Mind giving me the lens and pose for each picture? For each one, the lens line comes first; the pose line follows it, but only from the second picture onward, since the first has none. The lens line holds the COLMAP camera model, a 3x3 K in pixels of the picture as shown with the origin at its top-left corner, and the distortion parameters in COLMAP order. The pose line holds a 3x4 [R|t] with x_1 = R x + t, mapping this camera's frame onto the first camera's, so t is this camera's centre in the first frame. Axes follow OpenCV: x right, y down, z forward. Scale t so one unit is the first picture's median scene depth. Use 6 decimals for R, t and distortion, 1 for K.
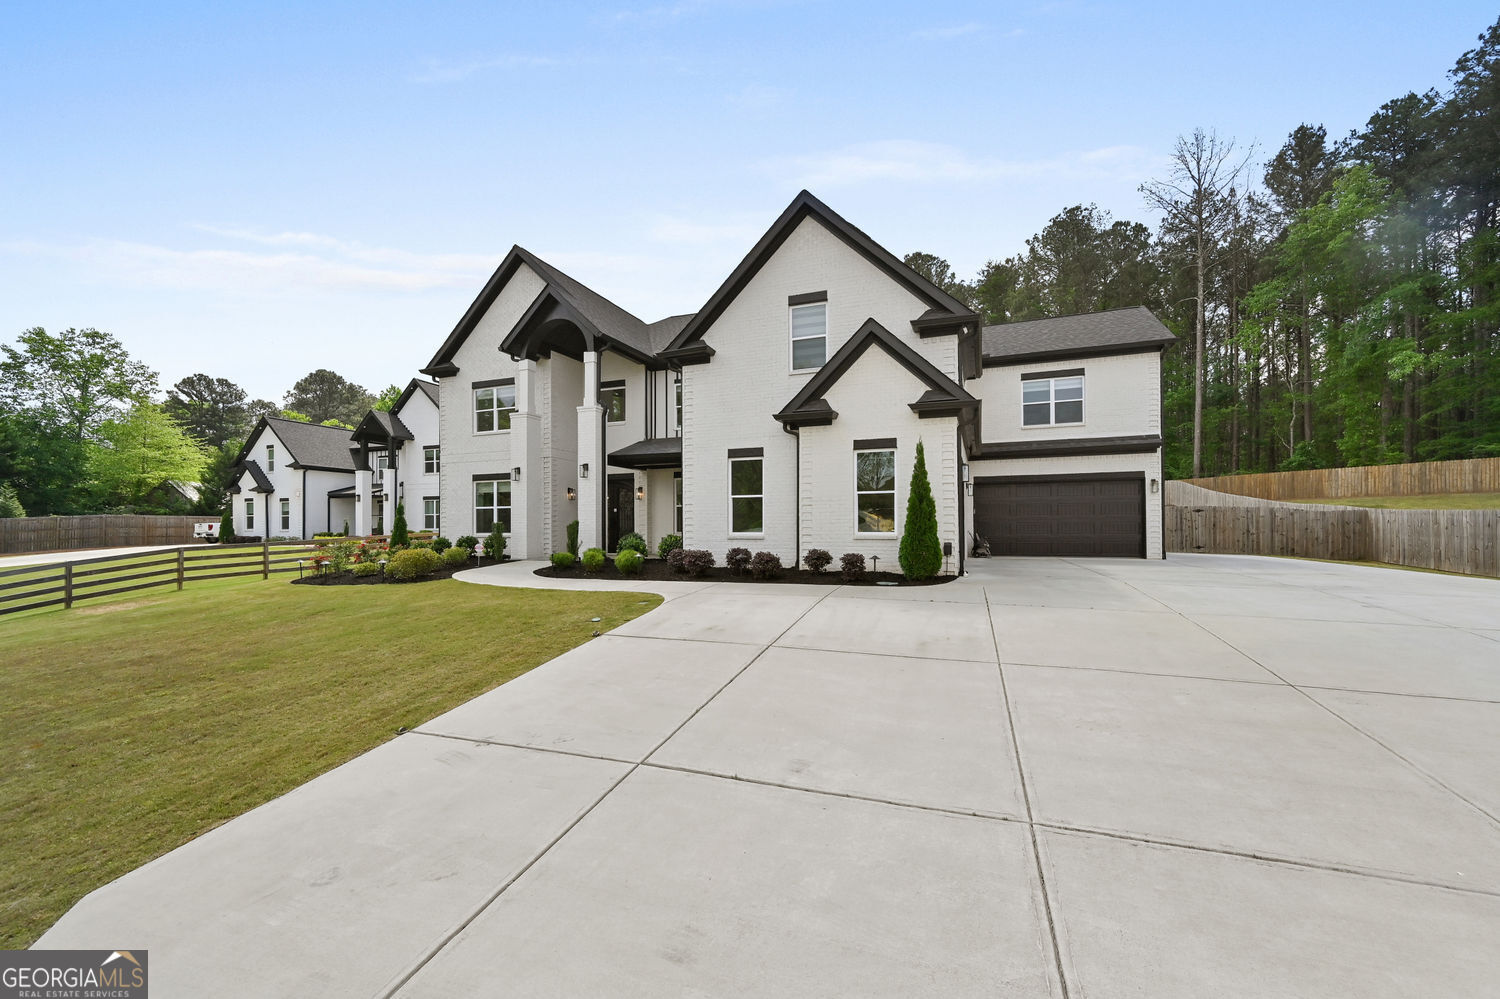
lens RADIAL K [[594.0, 0, 749.8], [0, 594.0, 523.6], [0, 0, 1]] dist [-0.000585, -0.000013]
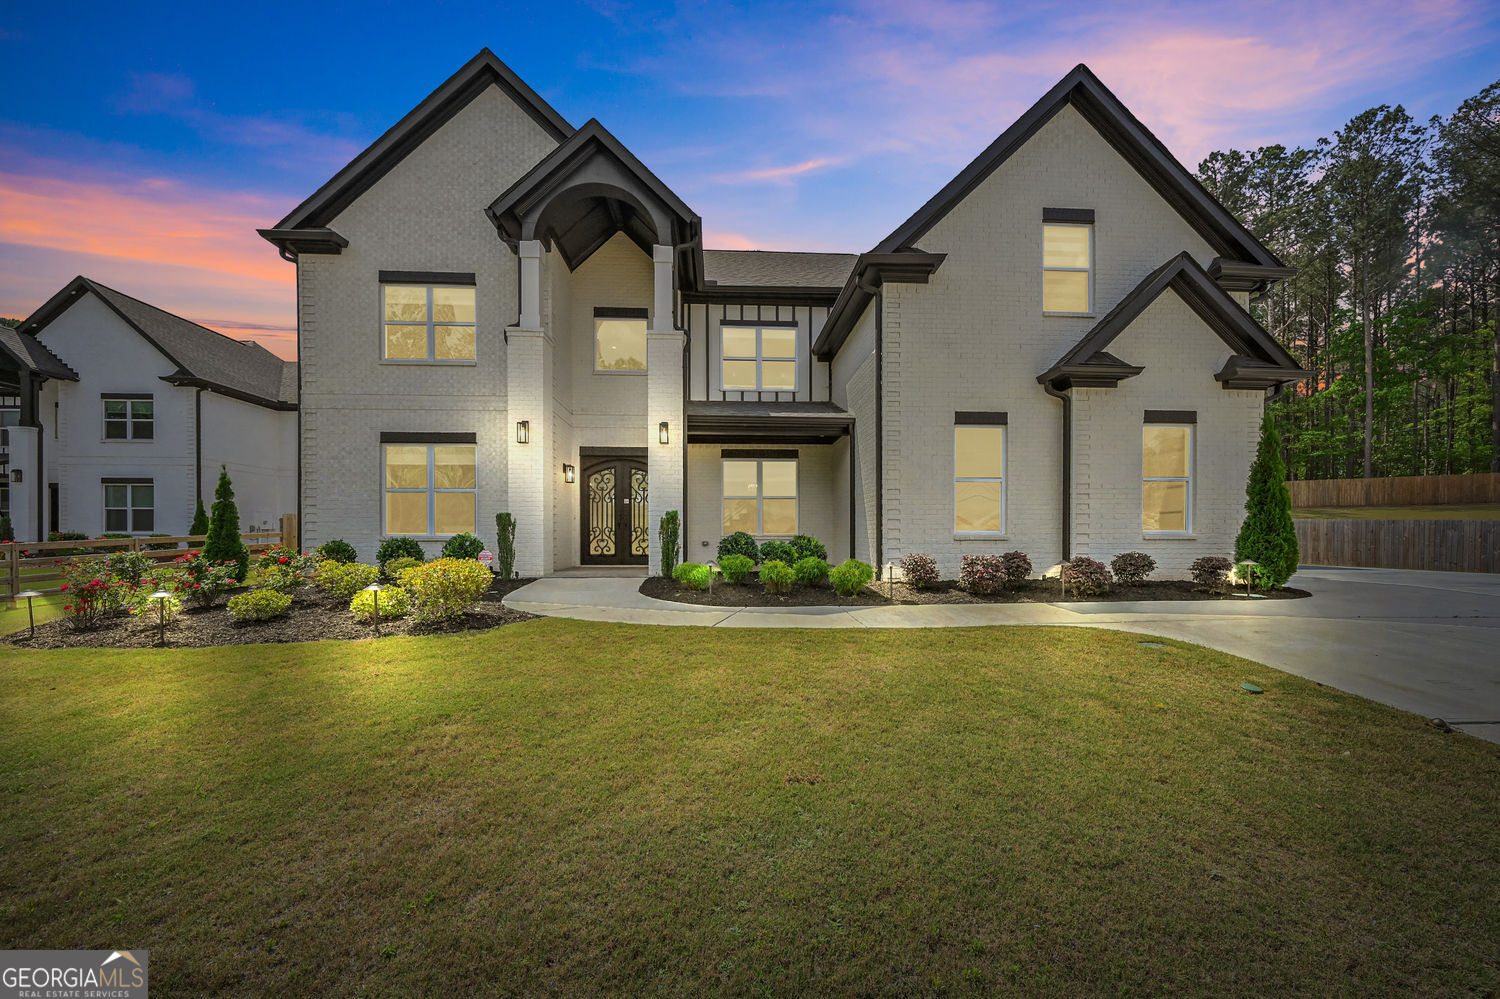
lens RADIAL K [[604.2, 0, 751.8], [0, 604.2, 539.1], [0, 0, 1]] dist [0.000303, 0.000232]
pose [[0.907775, 0.002473, 0.419450, -0.390041], [-0.005769, 0.999962, 0.006590, 0.015241], [-0.419418, -0.008402, 0.907754, 0.321755]]
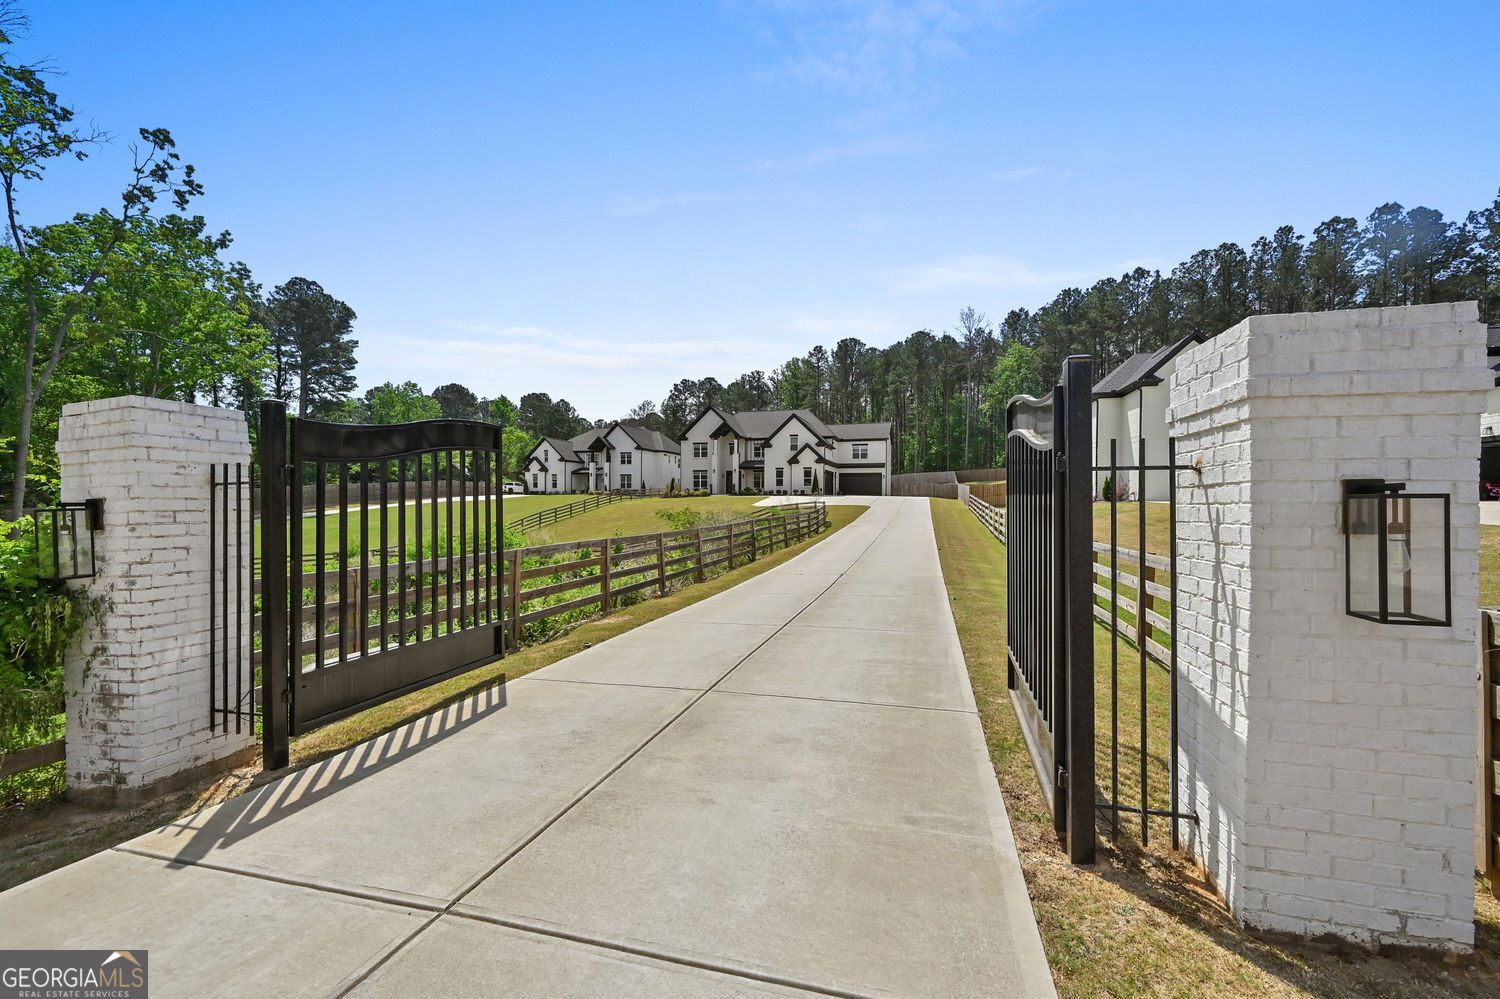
lens RADIAL K [[599.8, 0, 750.0], [0, 599.8, 499.5], [0, 0, 1]] dist [0.000569, 0.000059]
pose [[0.998075, 0.011471, 0.060947, -0.351963], [-0.011631, 0.999930, 0.002275, 0.074859], [-0.060917, -0.002979, 0.998138, -2.453984]]
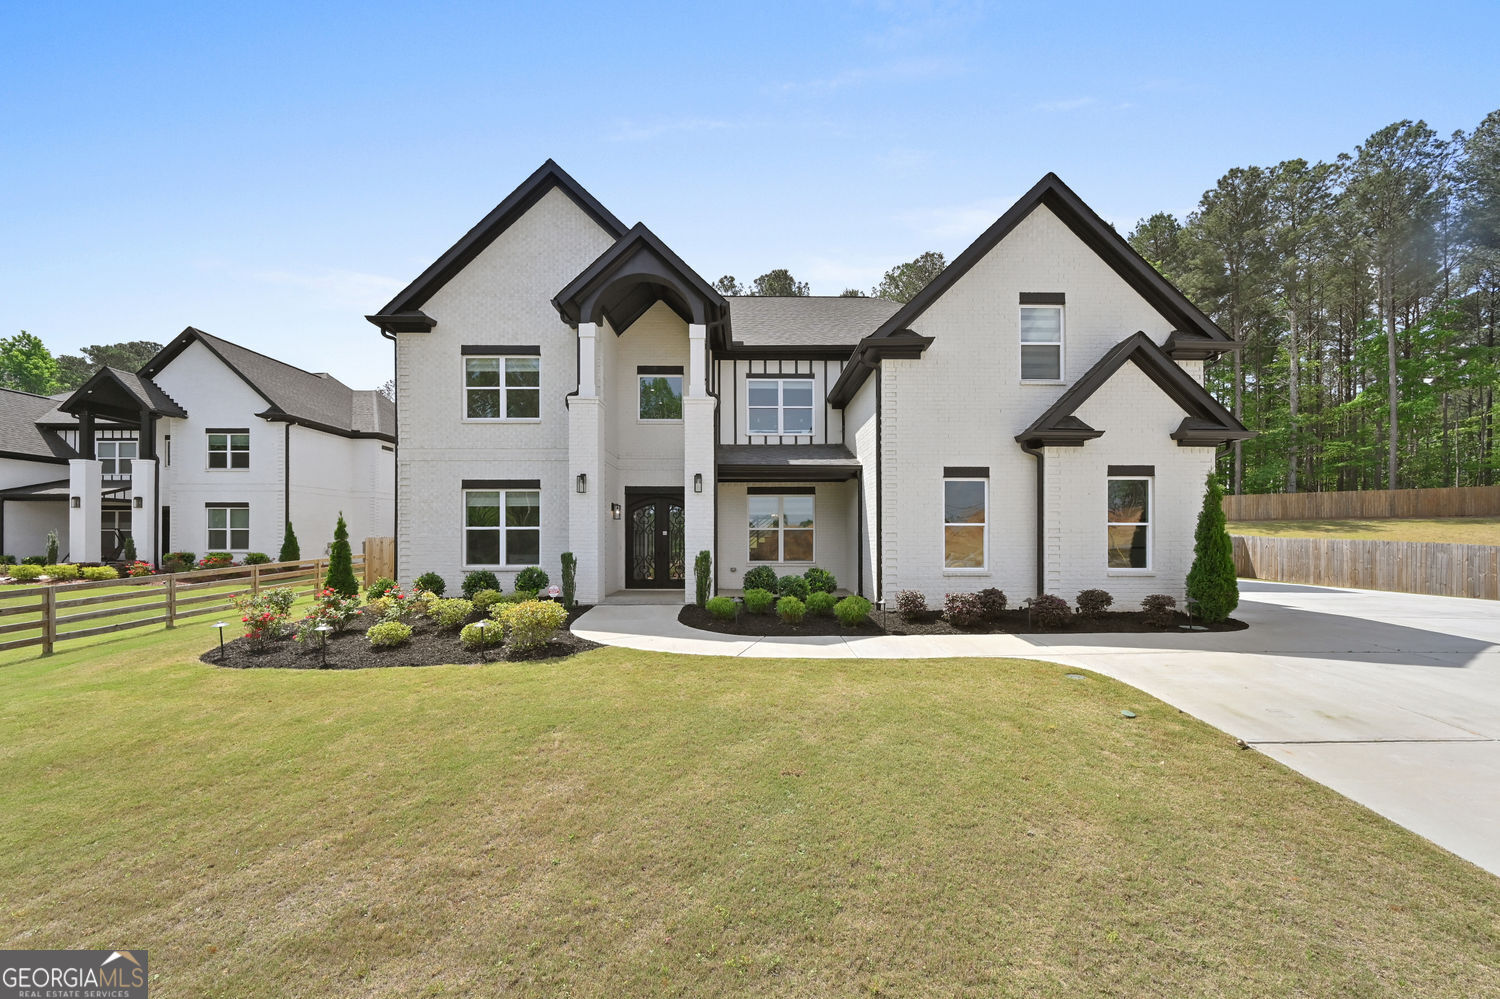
lens RADIAL K [[600.4, 0, 753.6], [0, 600.4, 534.8], [0, 0, 1]] dist [0.000881, 0.000084]
pose [[0.926068, 0.006059, 0.377309, -0.420689], [-0.005670, 0.999982, -0.002140, -0.019566], [-0.377315, -0.000157, 0.926085, 0.233072]]
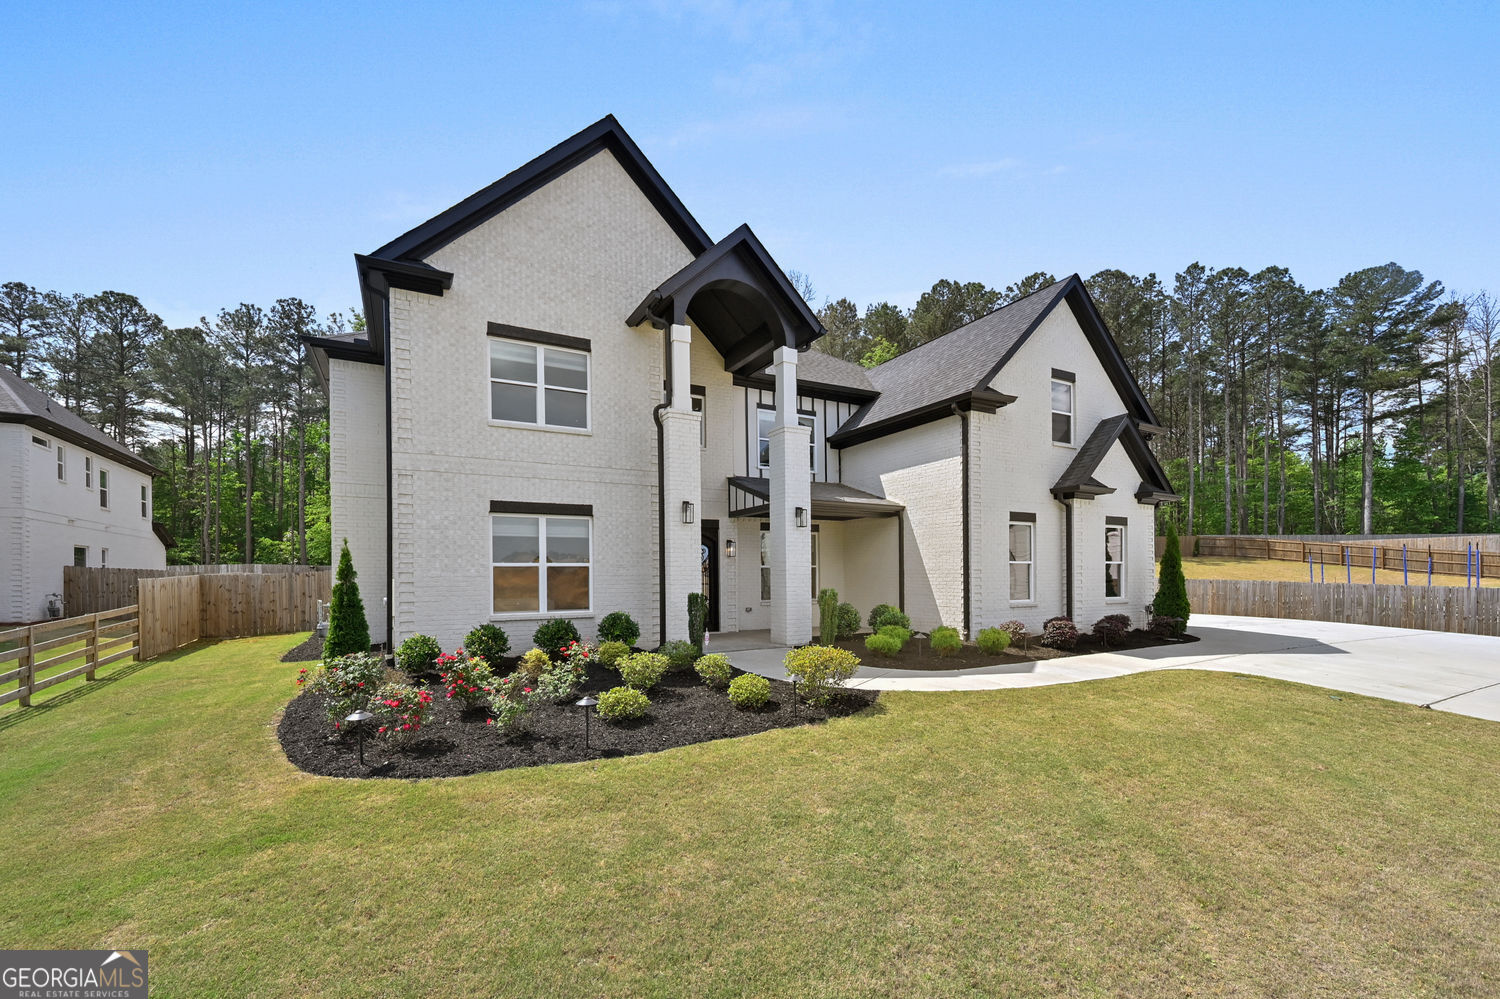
lens RADIAL K [[621.3, 0, 739.5], [0, 621.3, 577.2], [0, 0, 1]] dist [0.000371, 0.000027]
pose [[0.647789, 0.000064, 0.761820, -0.746462], [0.000714, 1.000000, -0.000692, -0.015190], [-0.761820, 0.000992, 0.647788, 0.488858]]
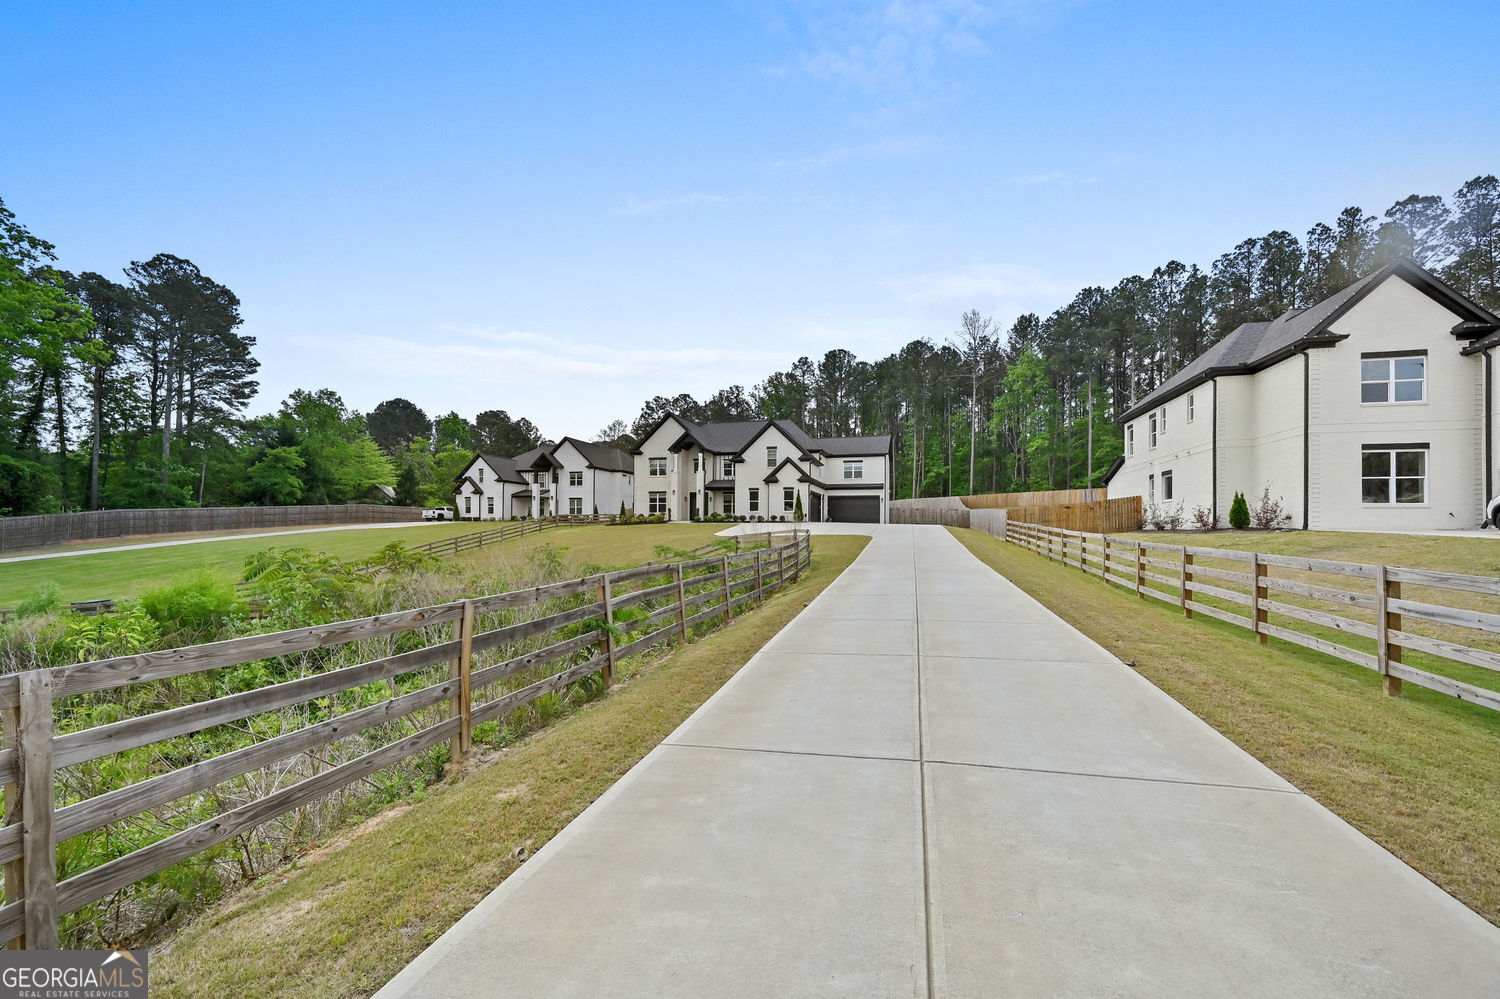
lens RADIAL K [[597.8, 0, 754.5], [0, 597.8, 520.6], [0, 0, 1]] dist [-0.000656, -0.000083]
pose [[0.995788, 0.015296, 0.090404, -0.229066], [-0.014256, 0.999825, -0.012141, 0.080429], [-0.090574, 0.010801, 0.995831, -1.818097]]
